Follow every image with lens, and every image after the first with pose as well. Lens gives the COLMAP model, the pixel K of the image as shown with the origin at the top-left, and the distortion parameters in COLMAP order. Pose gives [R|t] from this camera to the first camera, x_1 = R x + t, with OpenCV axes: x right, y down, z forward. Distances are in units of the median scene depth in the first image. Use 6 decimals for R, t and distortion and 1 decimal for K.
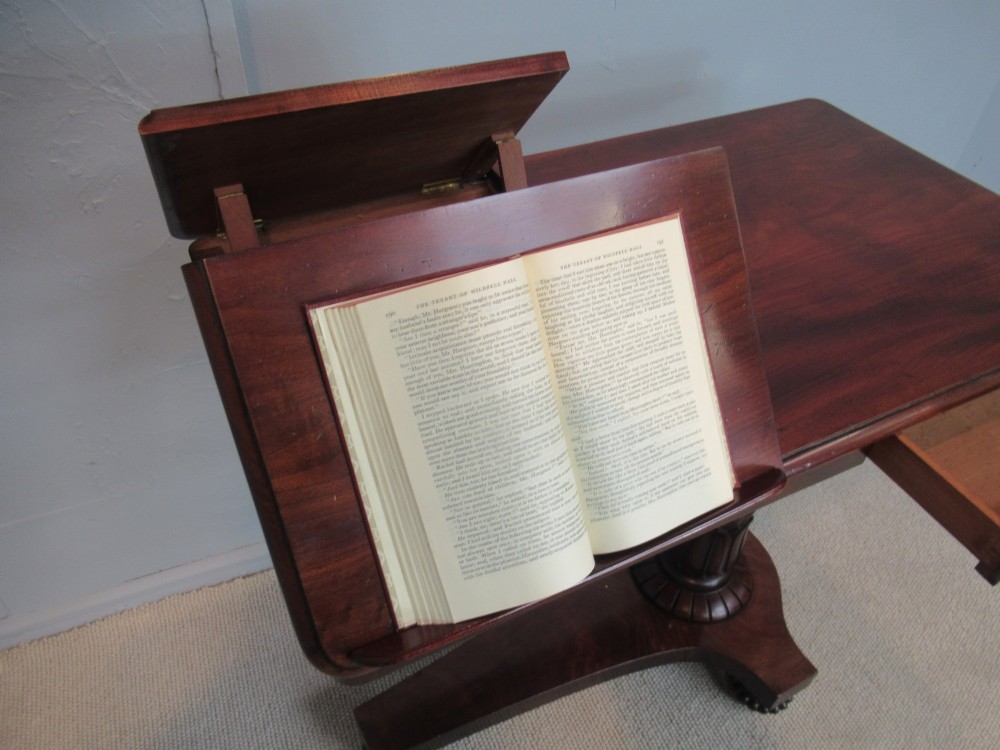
lens RADIAL K [[744.8, 0, 492.2], [0, 744.8, 379.3], [0, 0, 1]] dist [0.005051, -0.005242]
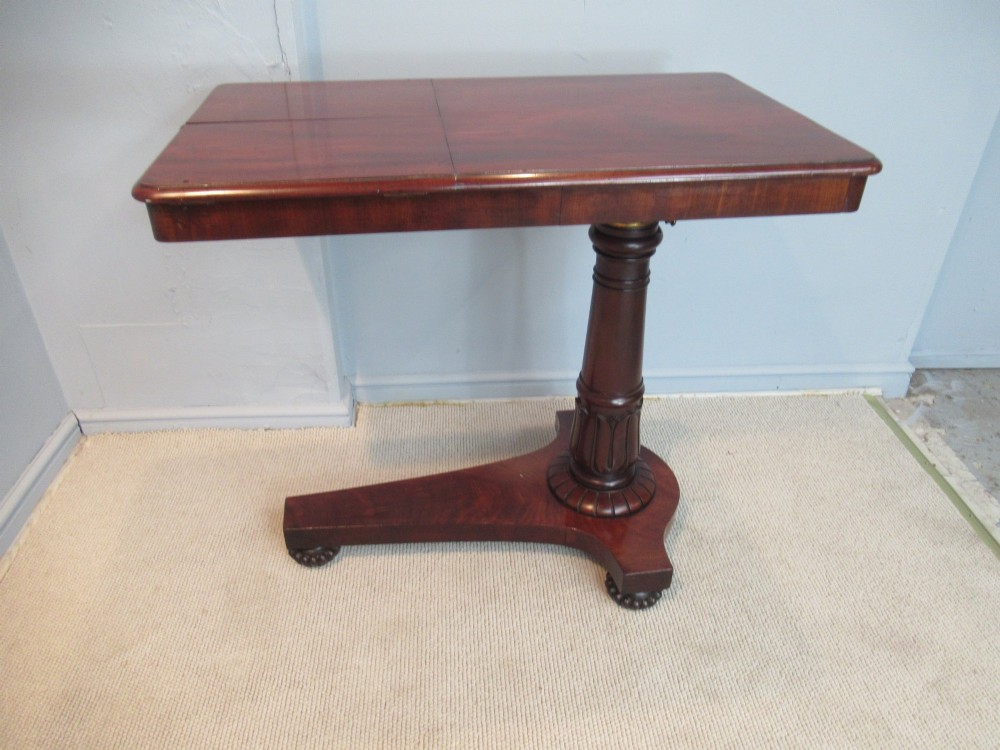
lens RADIAL K [[744.8, 0, 485.1], [0, 744.8, 375.7], [0, 0, 1]] dist [0.005051, -0.005242]
pose [[0.942754, 0.158981, -0.293156, 0.430867], [-0.211108, 0.965004, -0.155566, 0.332632], [0.258164, 0.208548, 0.943323, -0.147762]]
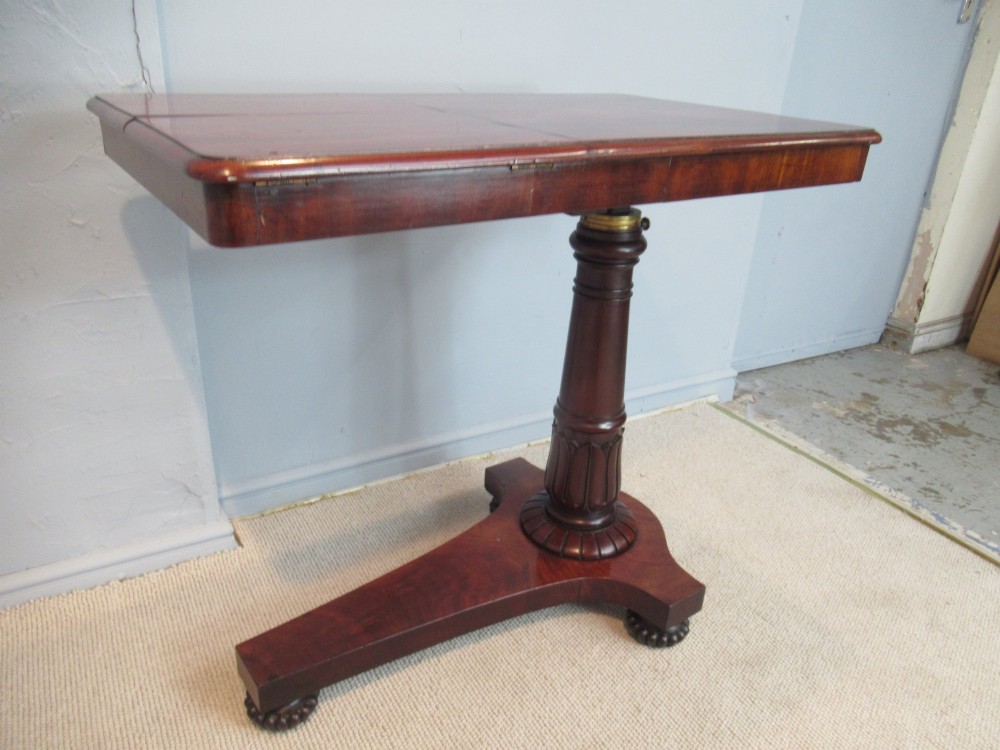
lens RADIAL K [[744.8, 0, 487.7], [0, 744.8, 380.7], [0, 0, 1]] dist [0.005051, -0.005242]
pose [[0.991341, -0.040916, 0.124773, 0.022921], [0.078224, 0.947223, -0.310885, 0.400462], [-0.105468, 0.317954, 0.942222, -0.021674]]
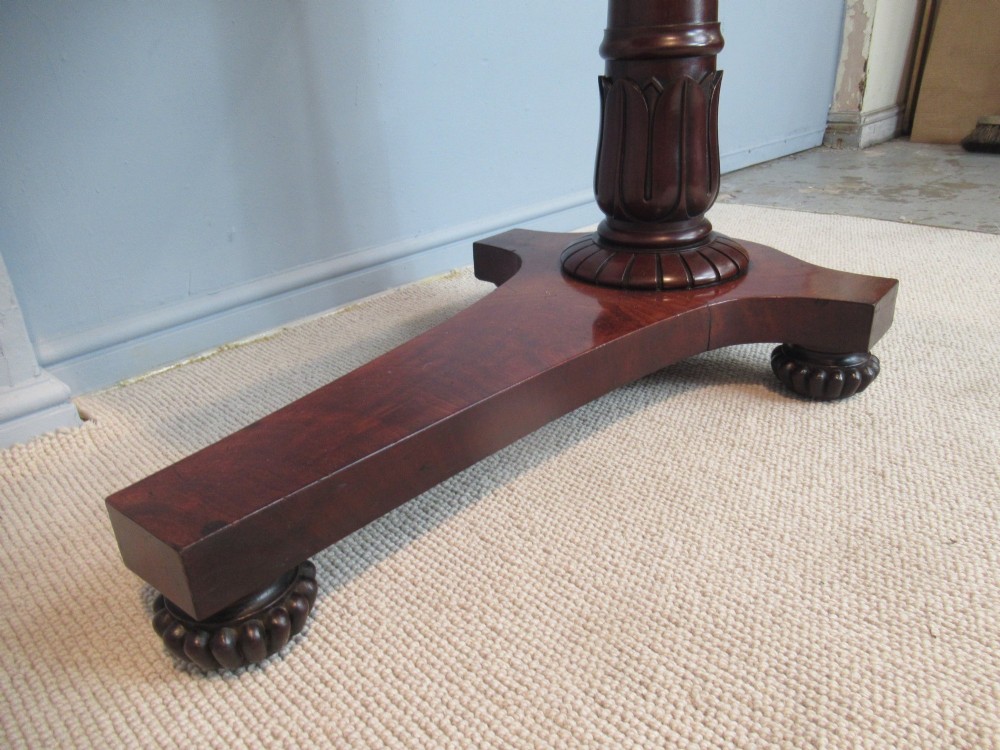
lens RADIAL K [[744.8, 0, 492.5], [0, 744.8, 380.3], [0, 0, 1]] dist [0.005051, -0.005242]
pose [[0.923207, -0.233746, 0.305045, -0.089484], [0.318690, 0.909247, -0.267779, 0.505830], [-0.214769, 0.344430, 0.913916, 0.503891]]
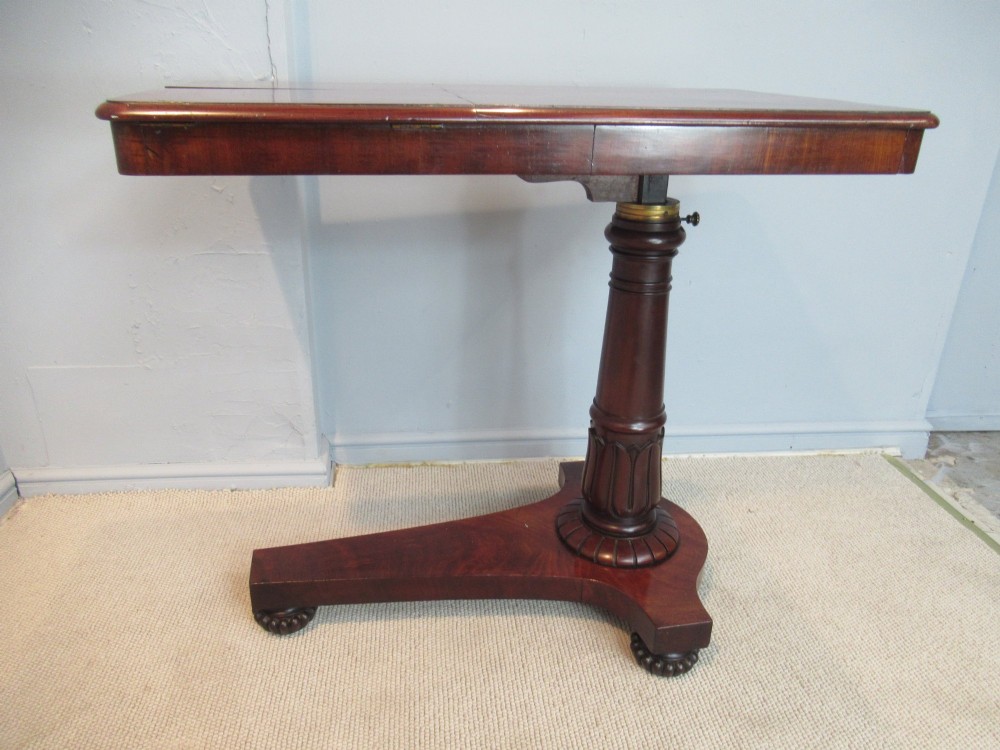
lens RADIAL K [[744.8, 0, 485.5], [0, 744.8, 376.3], [0, 0, 1]] dist [0.005051, -0.005242]
pose [[0.955096, 0.107630, -0.276057, 0.371991], [-0.198389, 0.924316, -0.326008, 0.448329], [0.220076, 0.366136, 0.904163, -0.007444]]
